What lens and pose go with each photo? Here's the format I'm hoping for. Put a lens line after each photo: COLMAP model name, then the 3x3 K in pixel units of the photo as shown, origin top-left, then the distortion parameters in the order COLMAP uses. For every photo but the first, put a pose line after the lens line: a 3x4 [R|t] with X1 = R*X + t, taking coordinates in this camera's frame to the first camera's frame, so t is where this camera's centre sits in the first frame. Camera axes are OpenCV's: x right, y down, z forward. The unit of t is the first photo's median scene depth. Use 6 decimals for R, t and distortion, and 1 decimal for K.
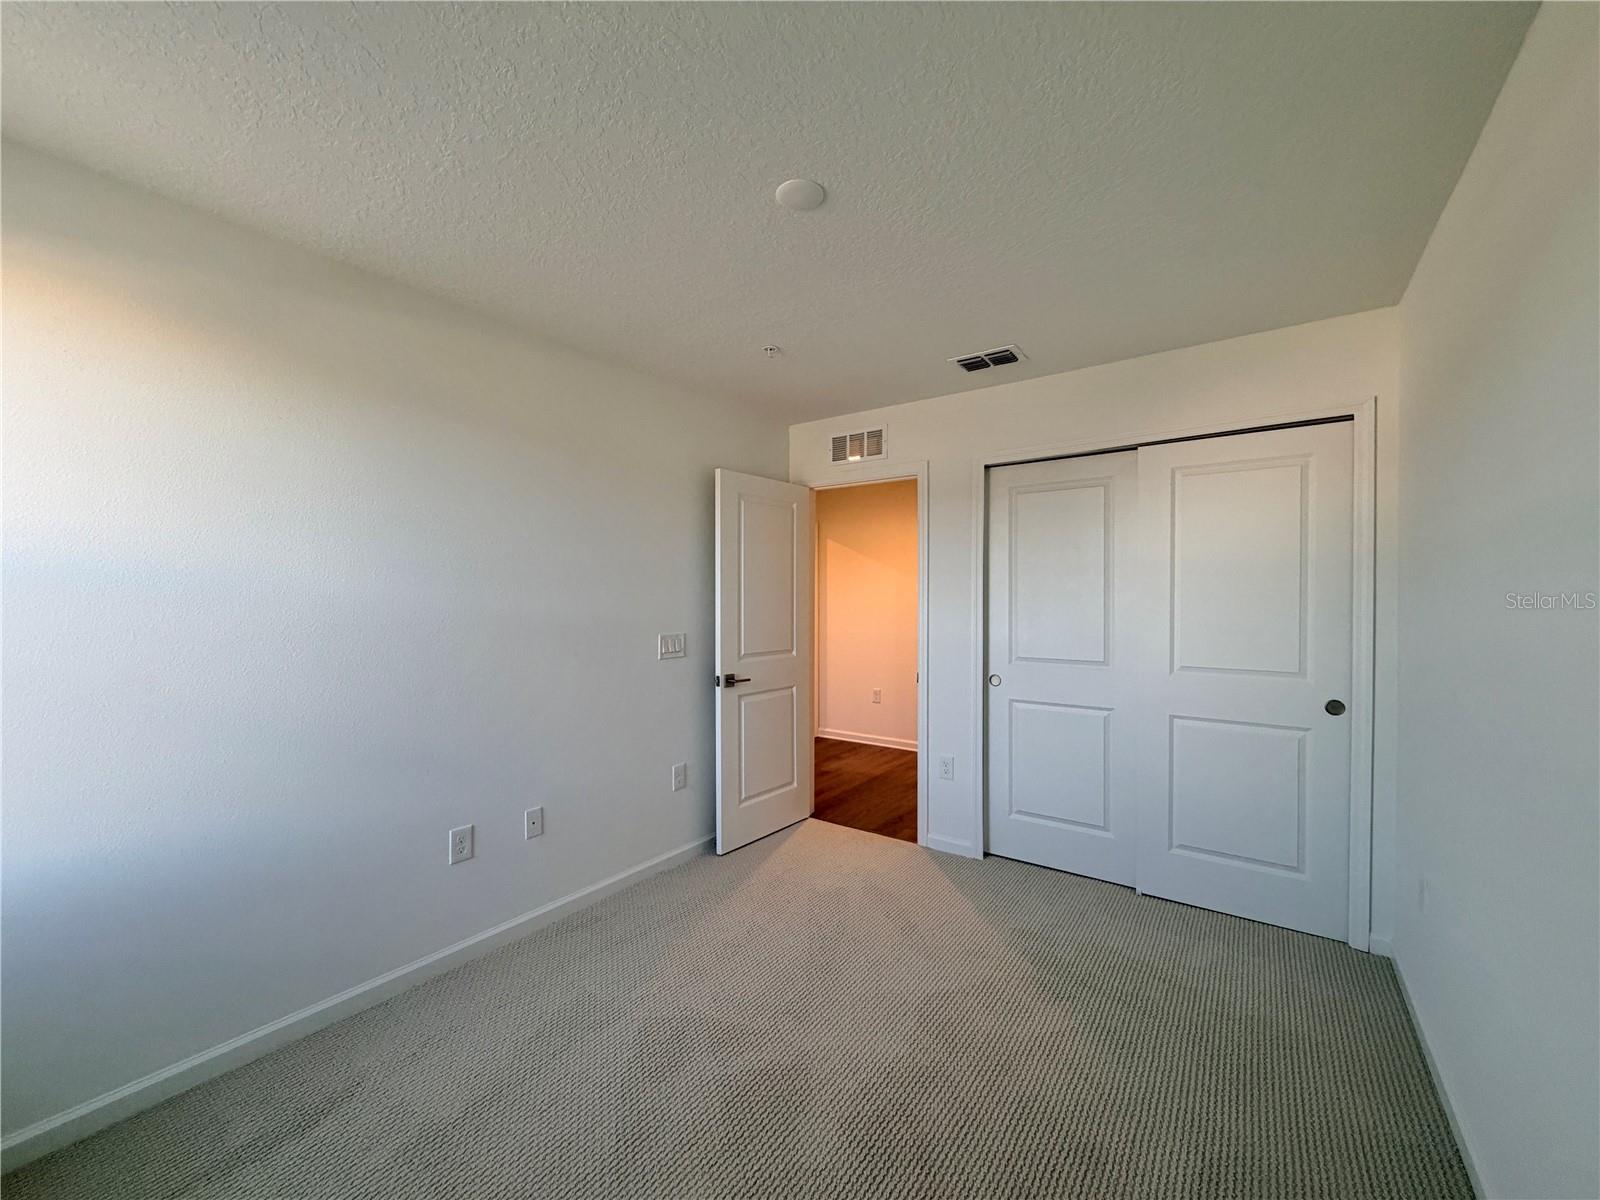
lens RADIAL K [[638.0, 0, 795.6], [0, 638.0, 593.5], [0, 0, 1]] dist [0.001939, 0.000161]
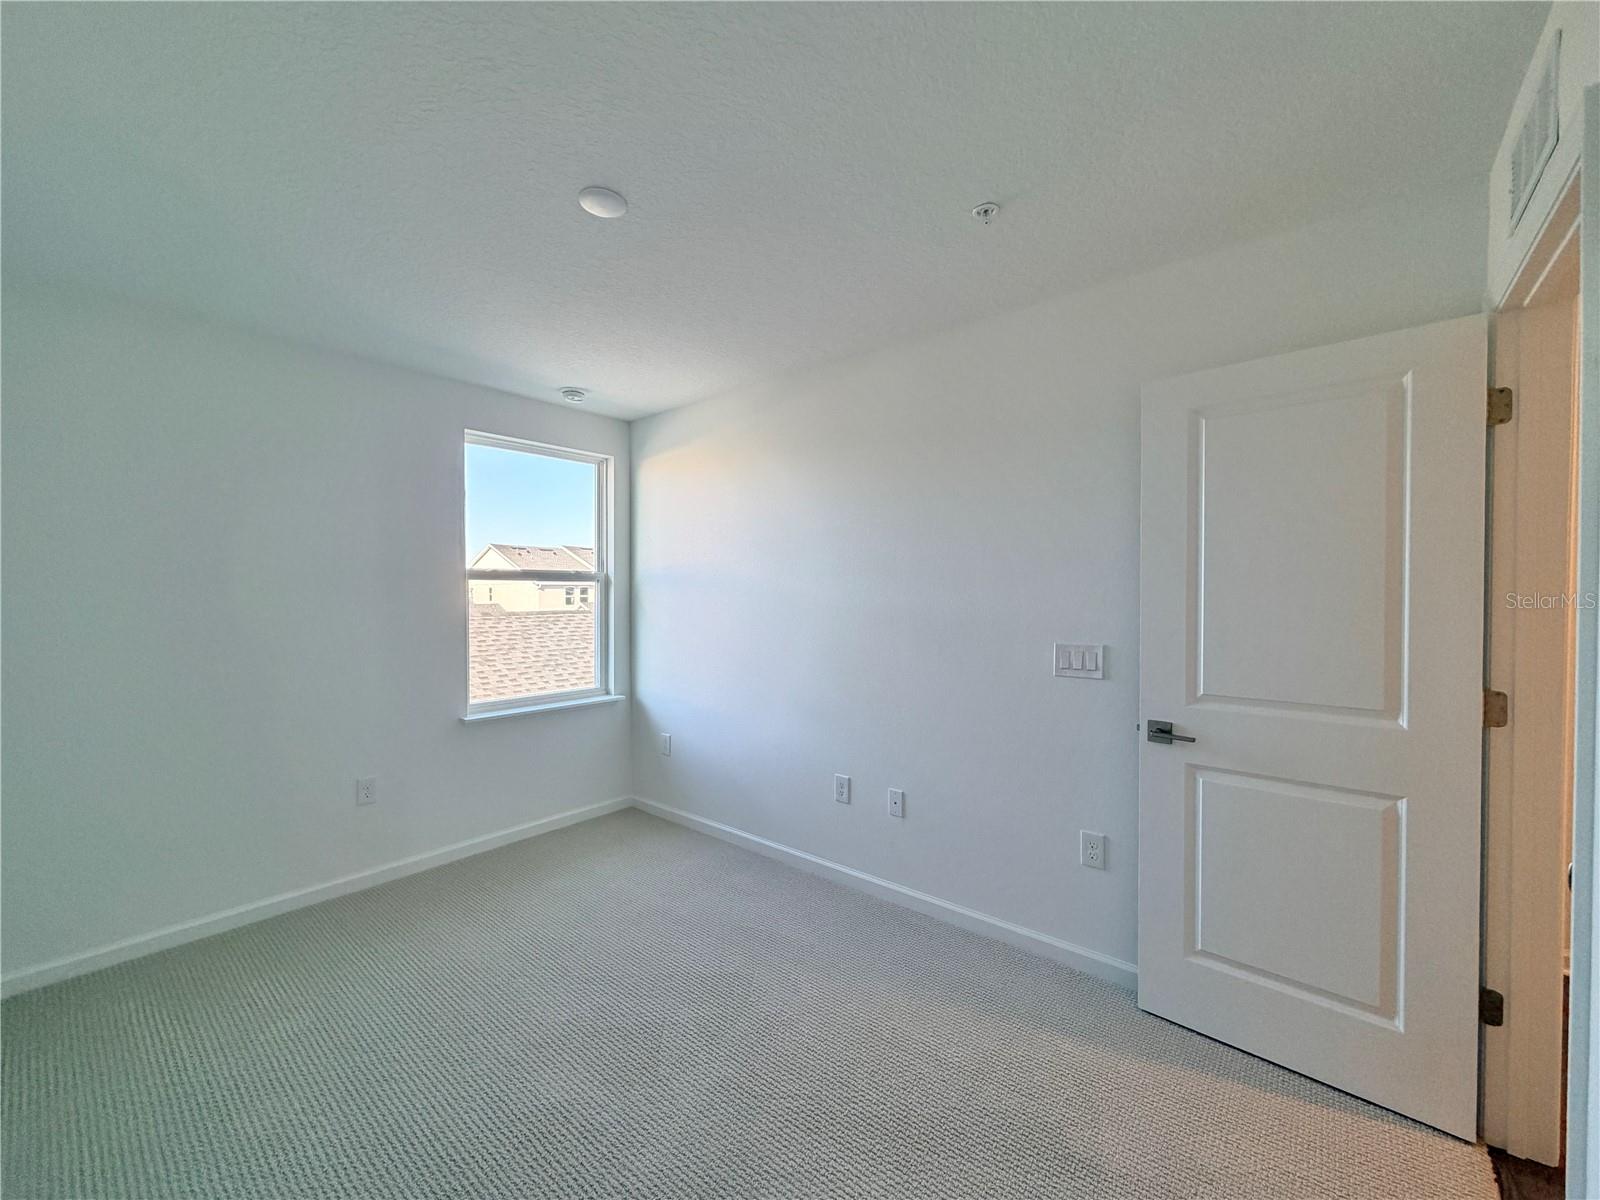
lens RADIAL K [[638.0, 0, 815.4], [0, 638.0, 601.2], [0, 0, 1]] dist [0.001939, 0.000161]
pose [[-0.062862, 0.013430, -0.997932, 0.494639], [0.009680, 0.999871, 0.012846, 0.003900], [0.997975, -0.008853, -0.062984, 0.696512]]
